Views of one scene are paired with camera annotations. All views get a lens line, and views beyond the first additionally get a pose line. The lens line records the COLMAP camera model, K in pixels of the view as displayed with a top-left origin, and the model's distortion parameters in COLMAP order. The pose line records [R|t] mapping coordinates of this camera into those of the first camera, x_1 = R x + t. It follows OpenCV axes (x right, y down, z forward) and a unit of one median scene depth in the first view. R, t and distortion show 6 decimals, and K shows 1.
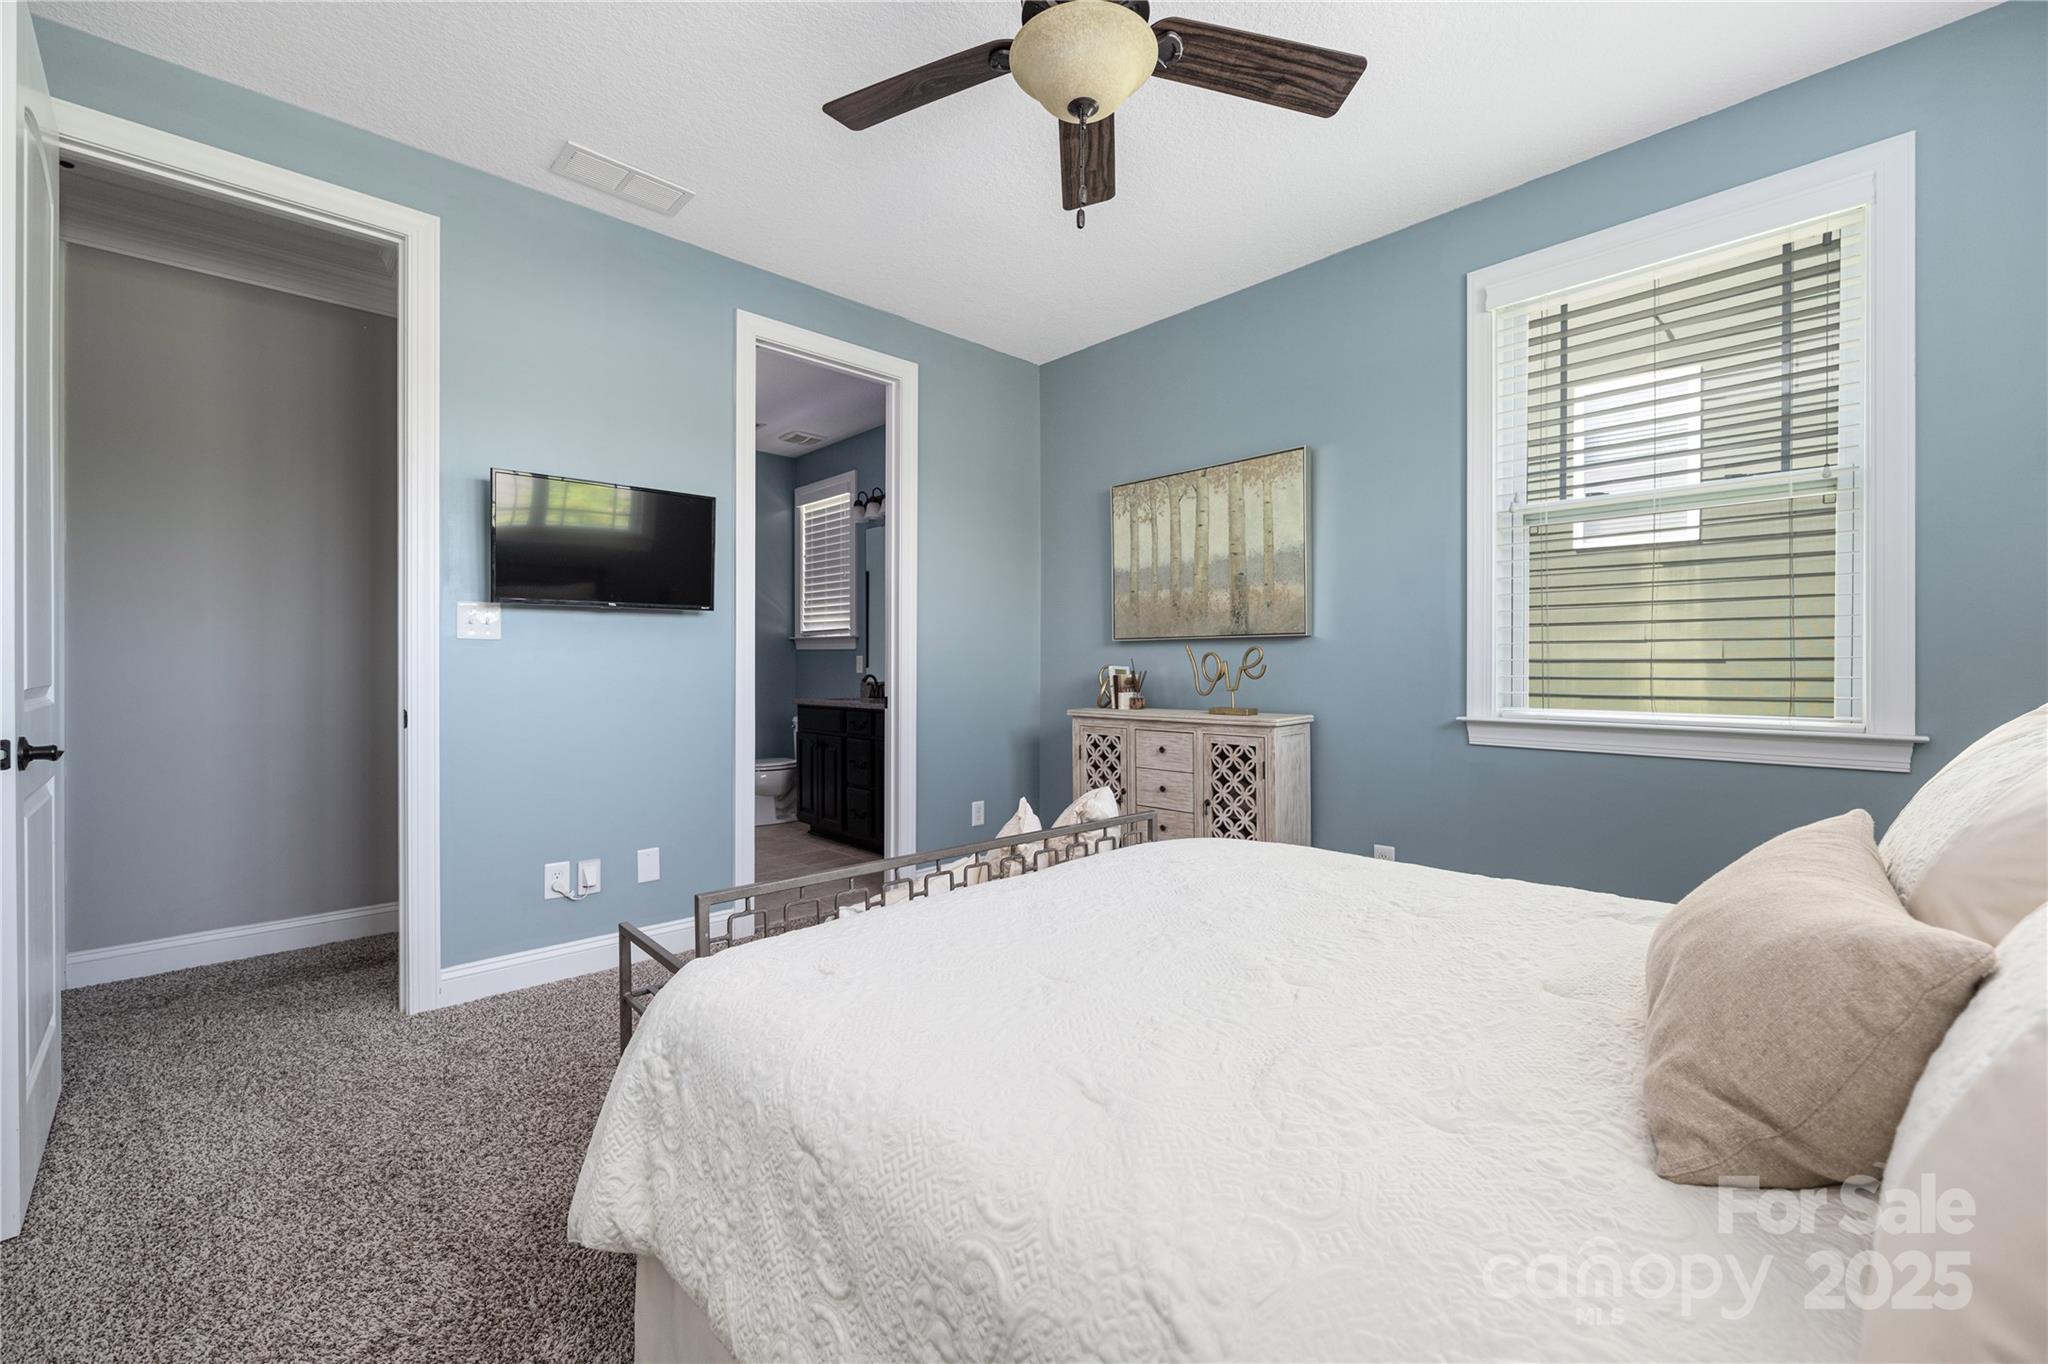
lens RADIAL K [[894.4, 0, 1018.1], [0, 894.4, 666.7], [0, 0, 1]] dist [0.001991, 0.000151]
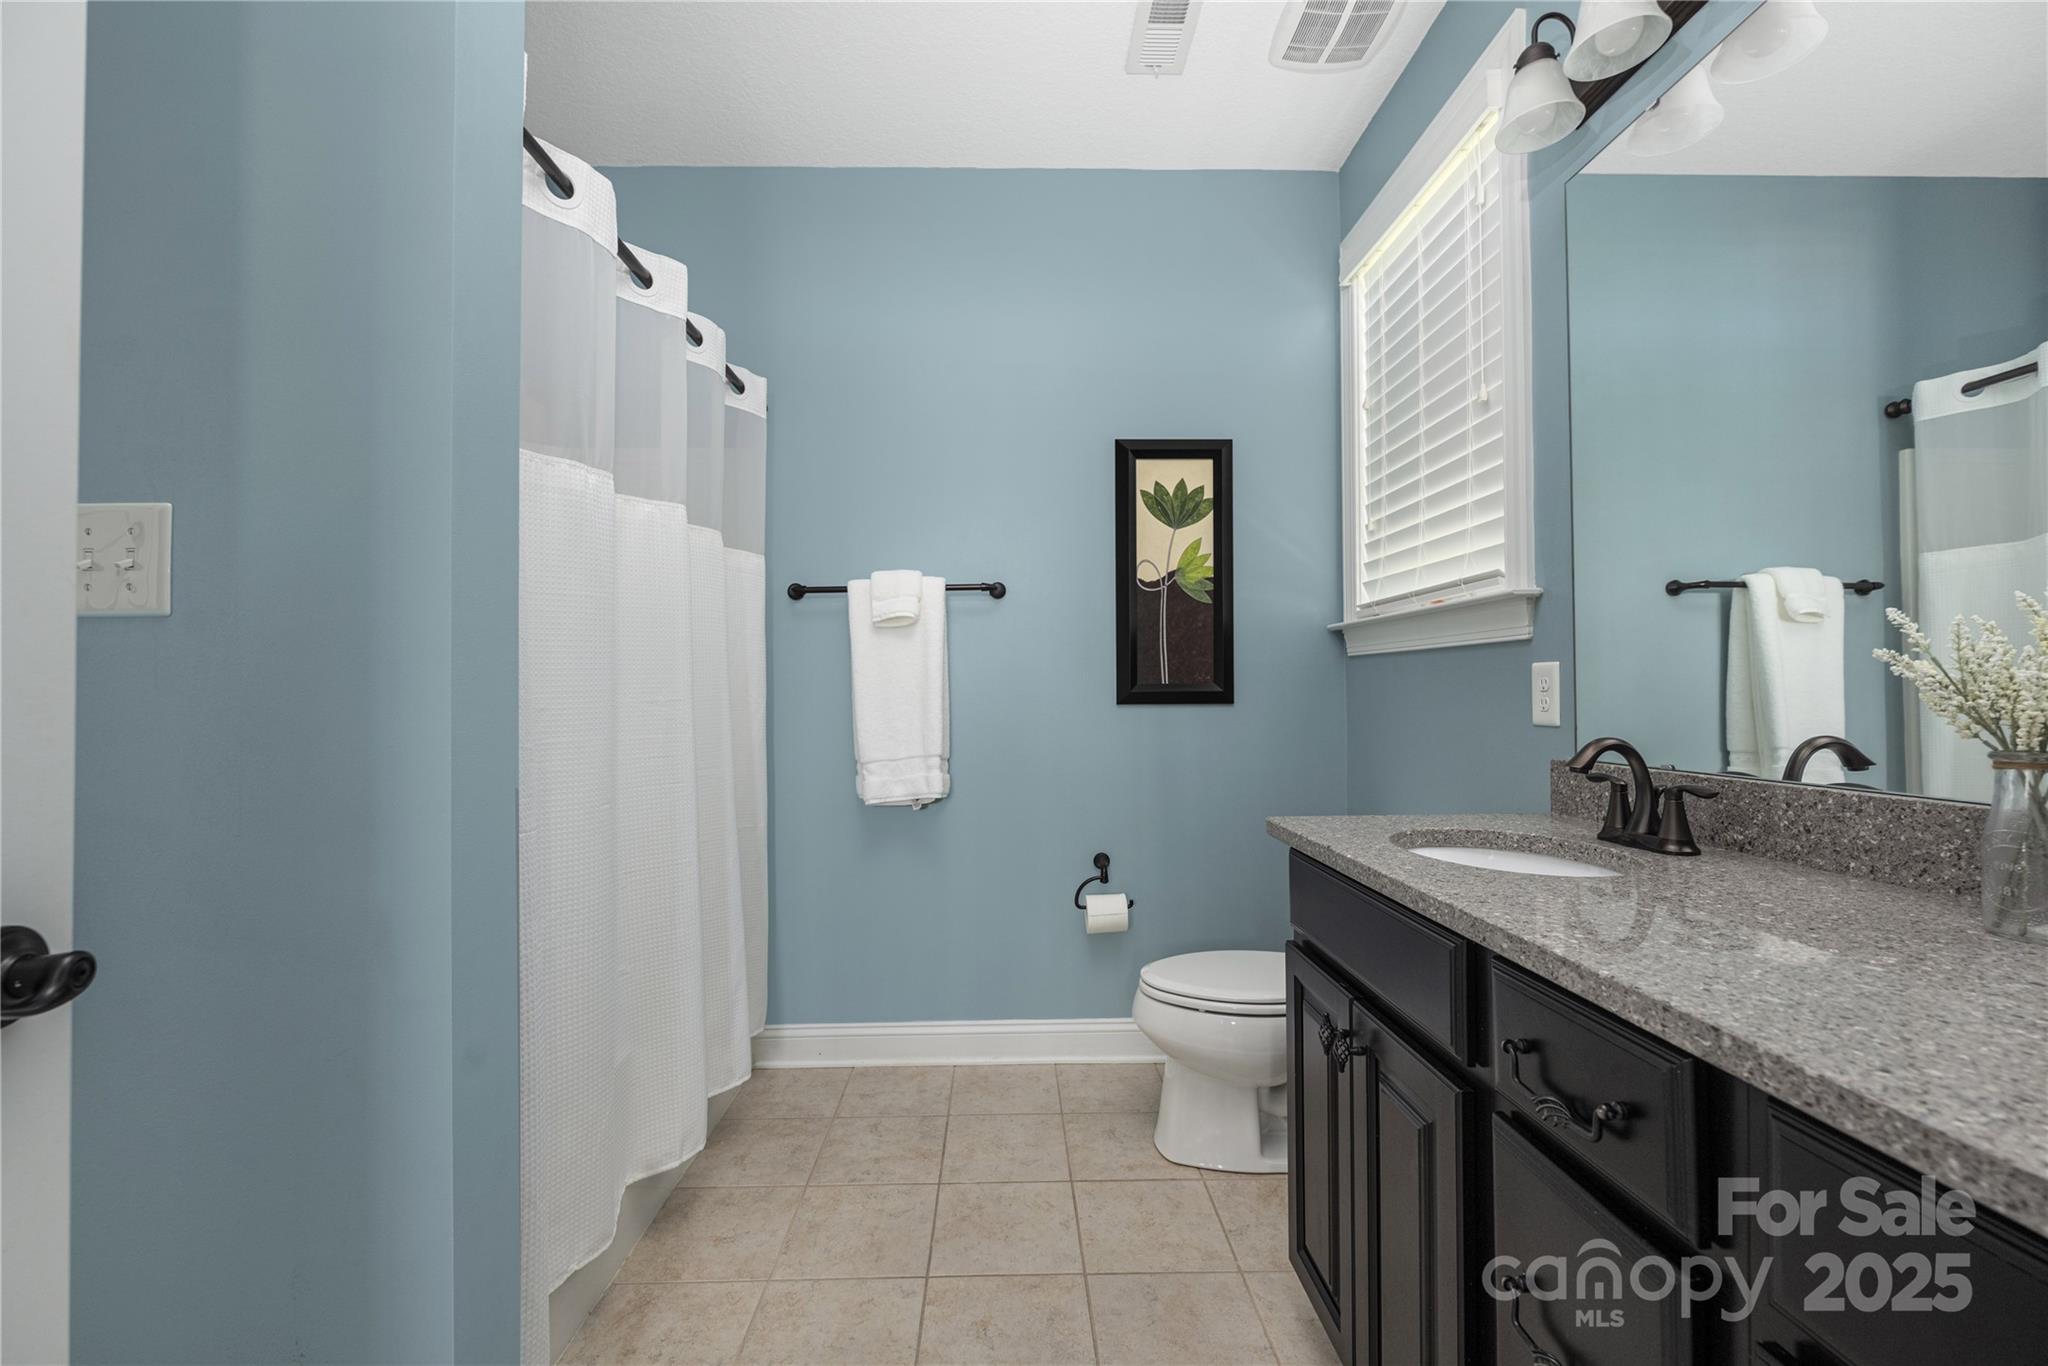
lens RADIAL K [[822.0, 0, 1012.9], [0, 822.0, 686.8], [0, 0, 1]] dist [-0.005731, 0.000153]
pose [[0.742919, -0.015542, -0.669201, -0.198217], [0.004432, 0.999823, -0.018301, -0.000151], [0.669367, 0.010630, 0.742856, 1.066407]]
